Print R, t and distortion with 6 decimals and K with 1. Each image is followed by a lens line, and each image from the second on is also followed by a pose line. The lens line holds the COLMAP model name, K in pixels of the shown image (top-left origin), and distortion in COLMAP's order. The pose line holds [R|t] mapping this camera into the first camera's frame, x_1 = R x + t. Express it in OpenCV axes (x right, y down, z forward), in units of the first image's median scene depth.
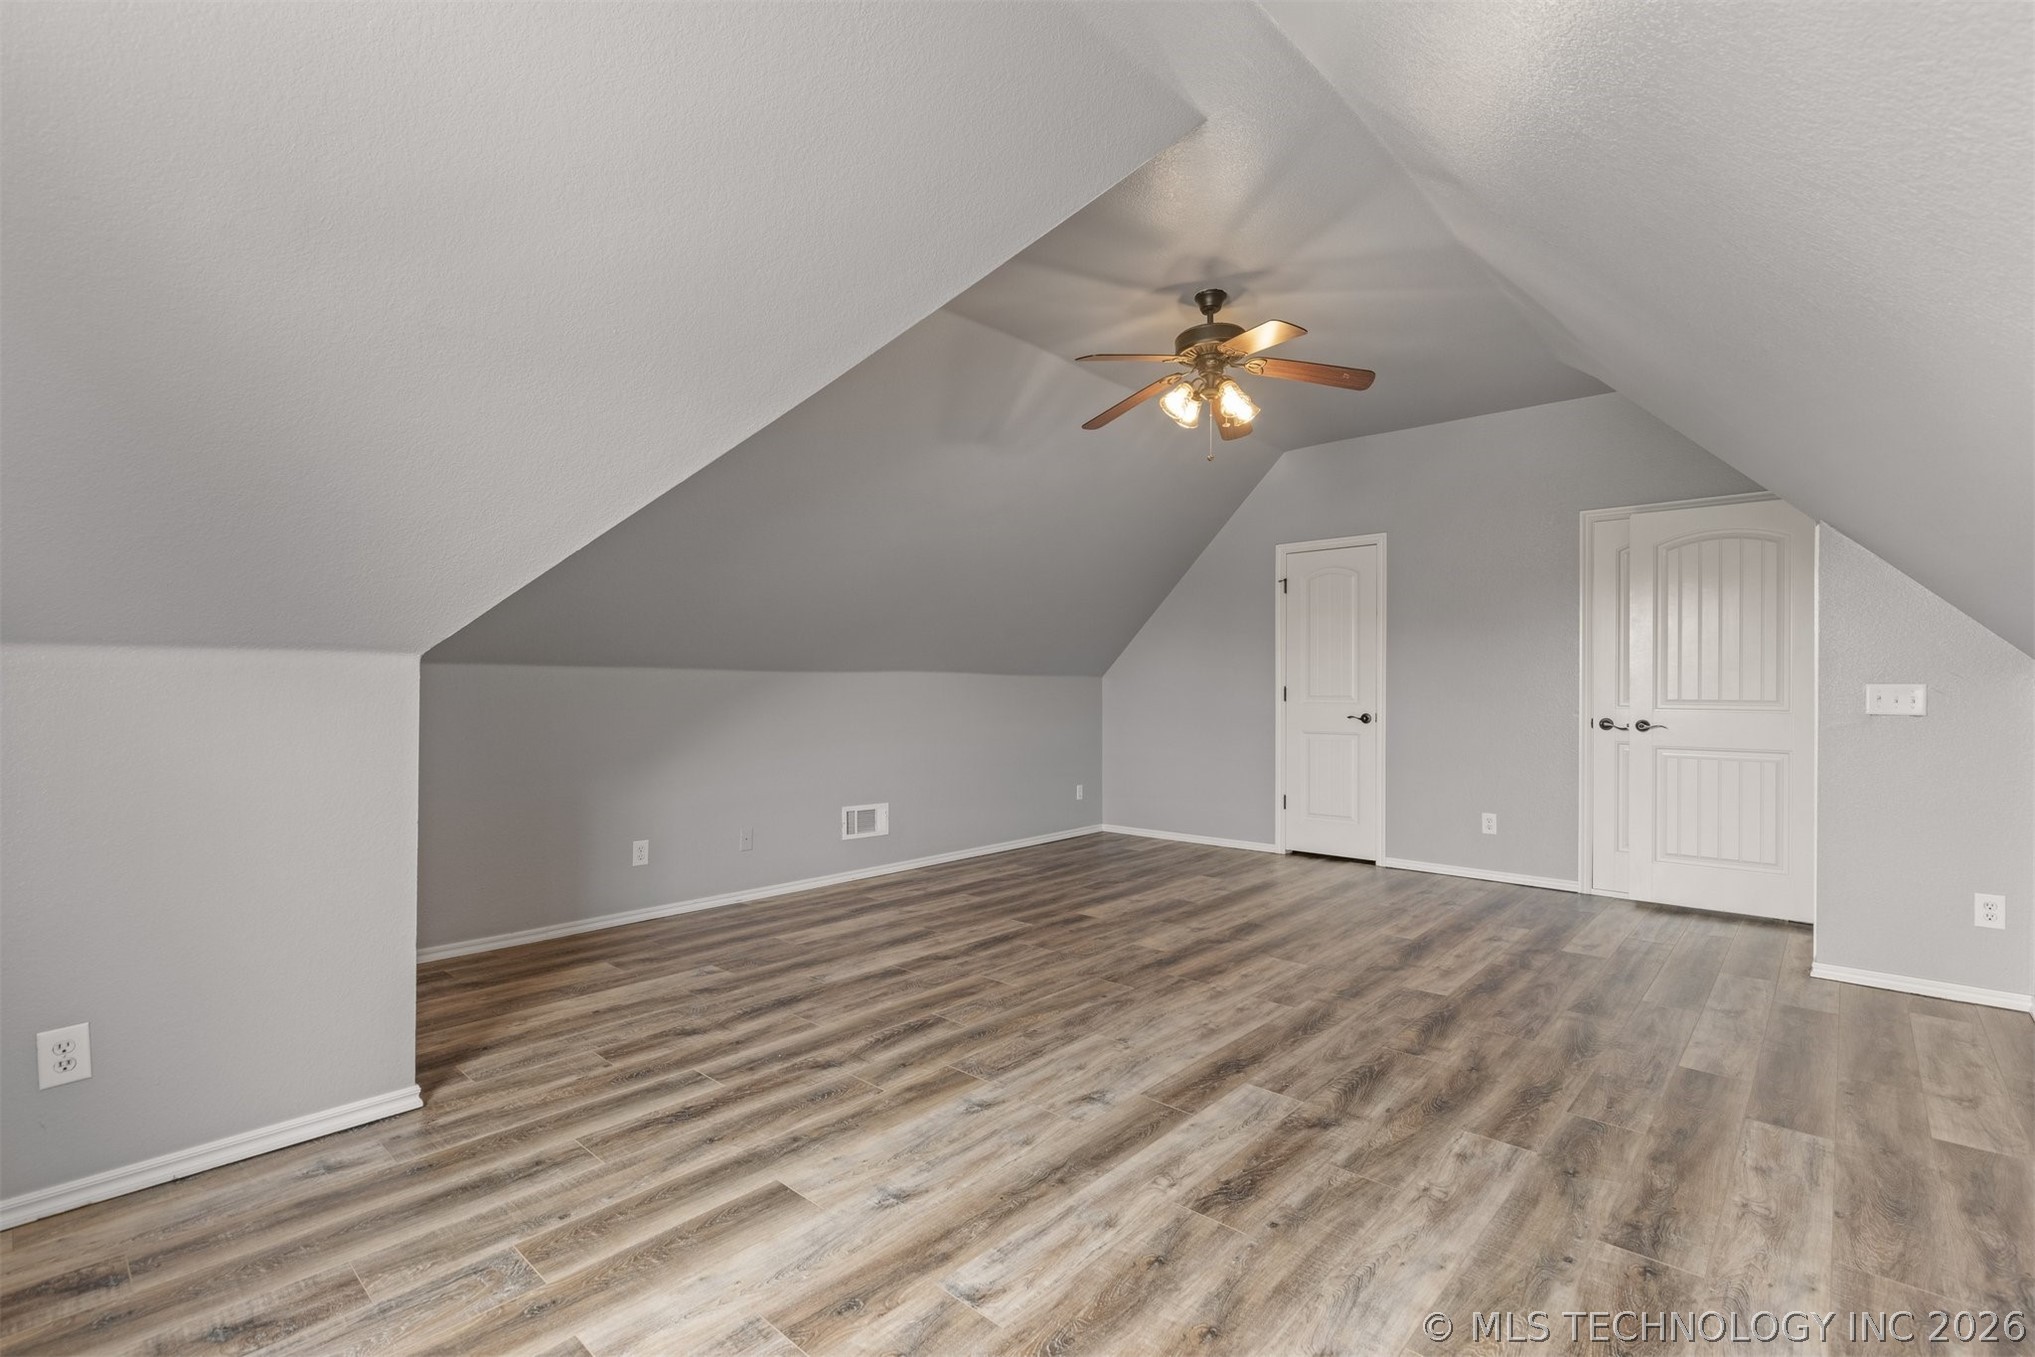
lens RADIAL K [[905.7, 0, 1020.2], [0, 905.7, 686.4], [0, 0, 1]] dist [0.003724, 0.000452]
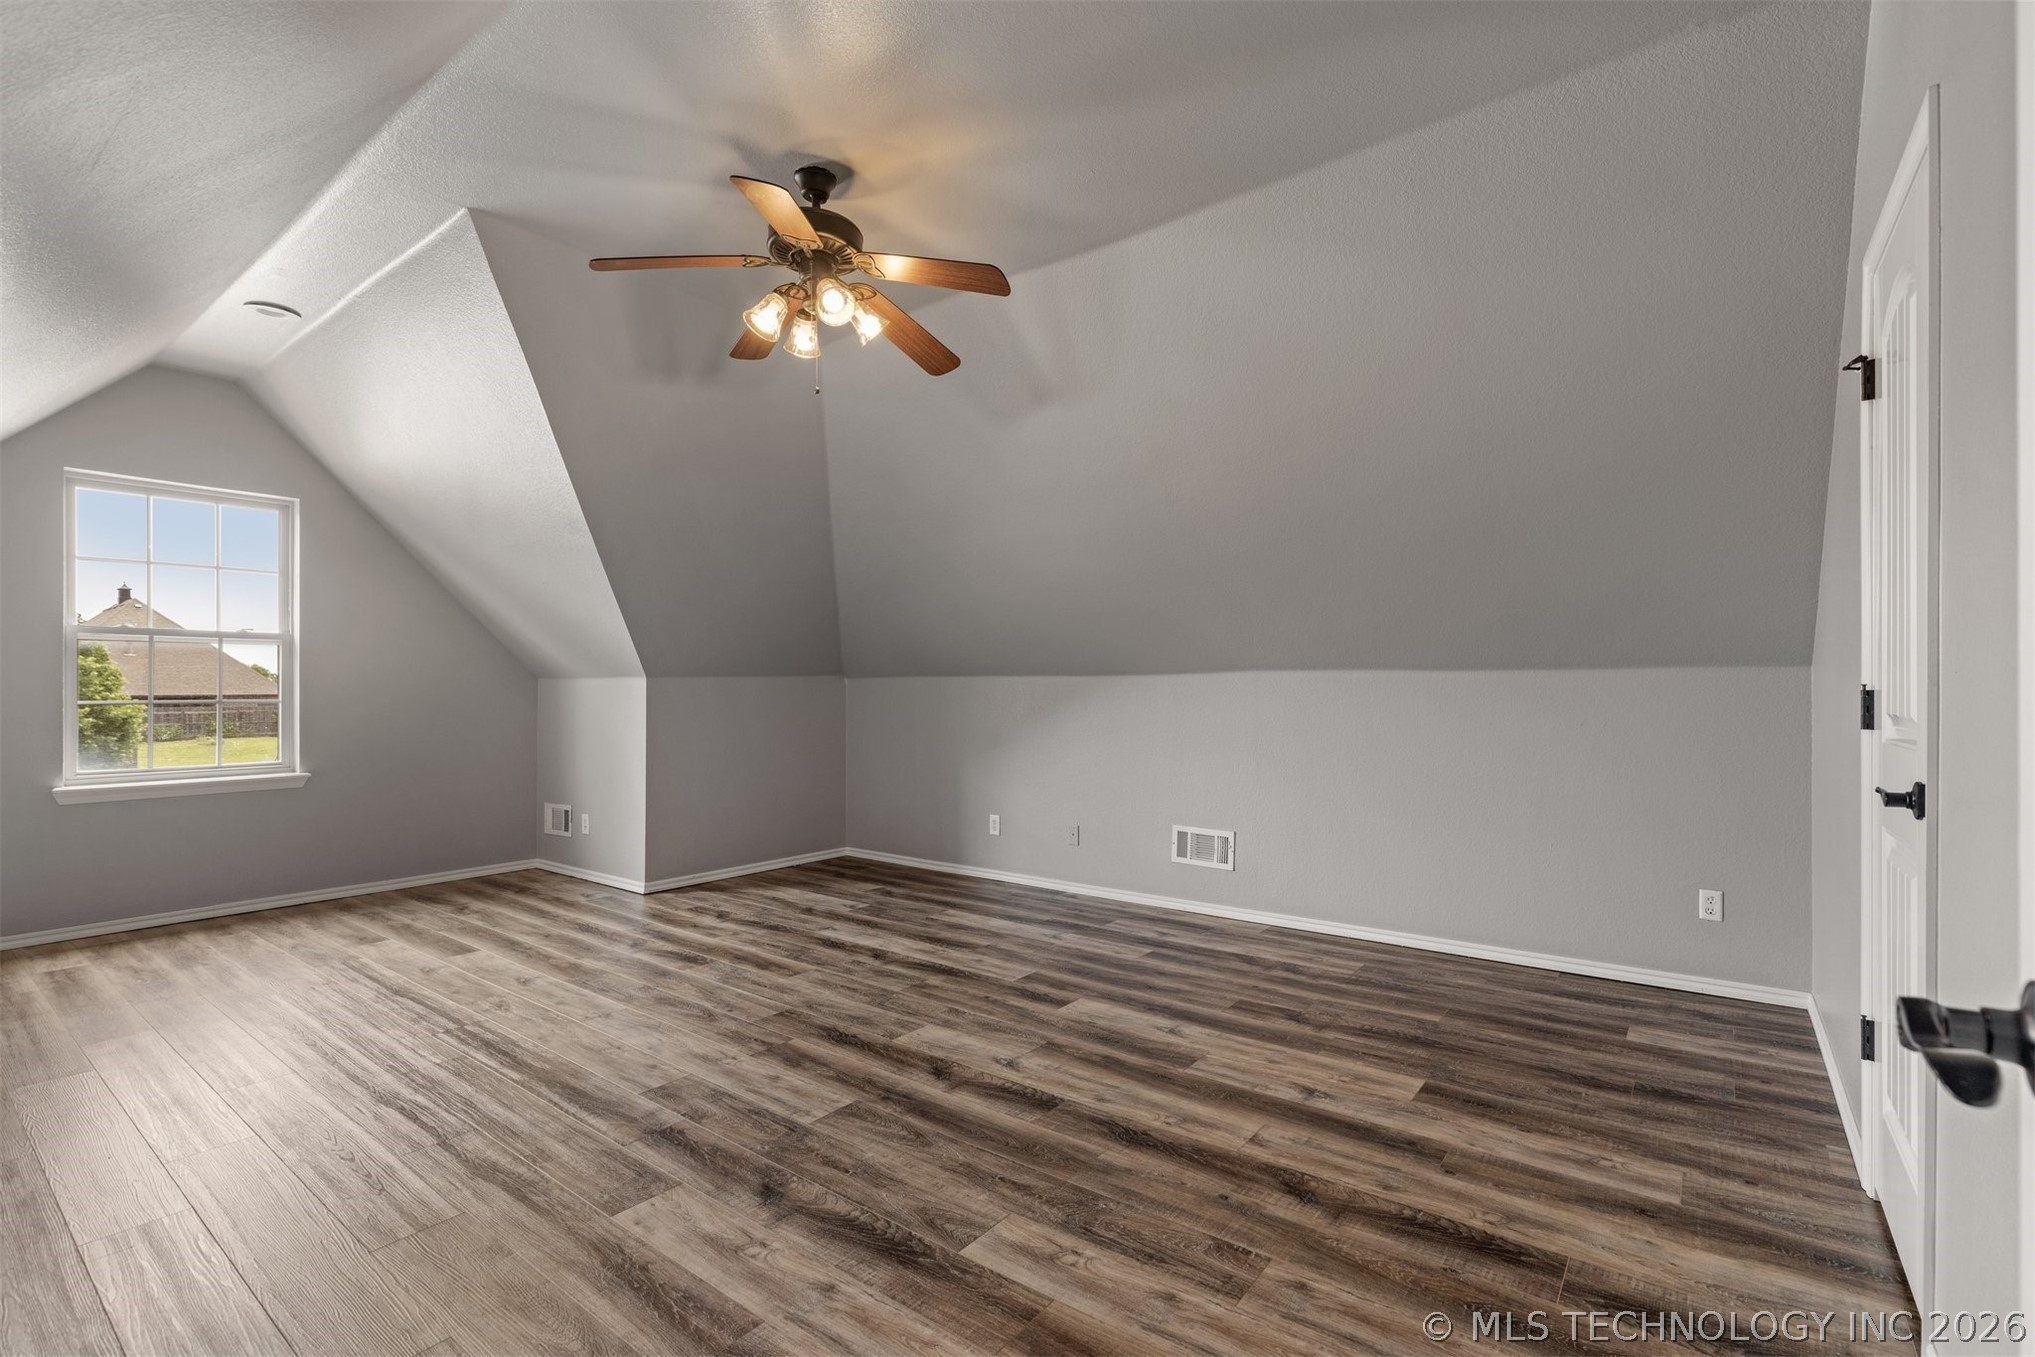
lens RADIAL K [[905.7, 0, 1019.0], [0, 905.7, 683.5], [0, 0, 1]] dist [0.003724, 0.000452]
pose [[0.093659, -0.009593, -0.995558, 0.992254], [0.001620, 0.999954, -0.009483, 0.002330], [0.995603, -0.000724, 0.093670, 1.108314]]
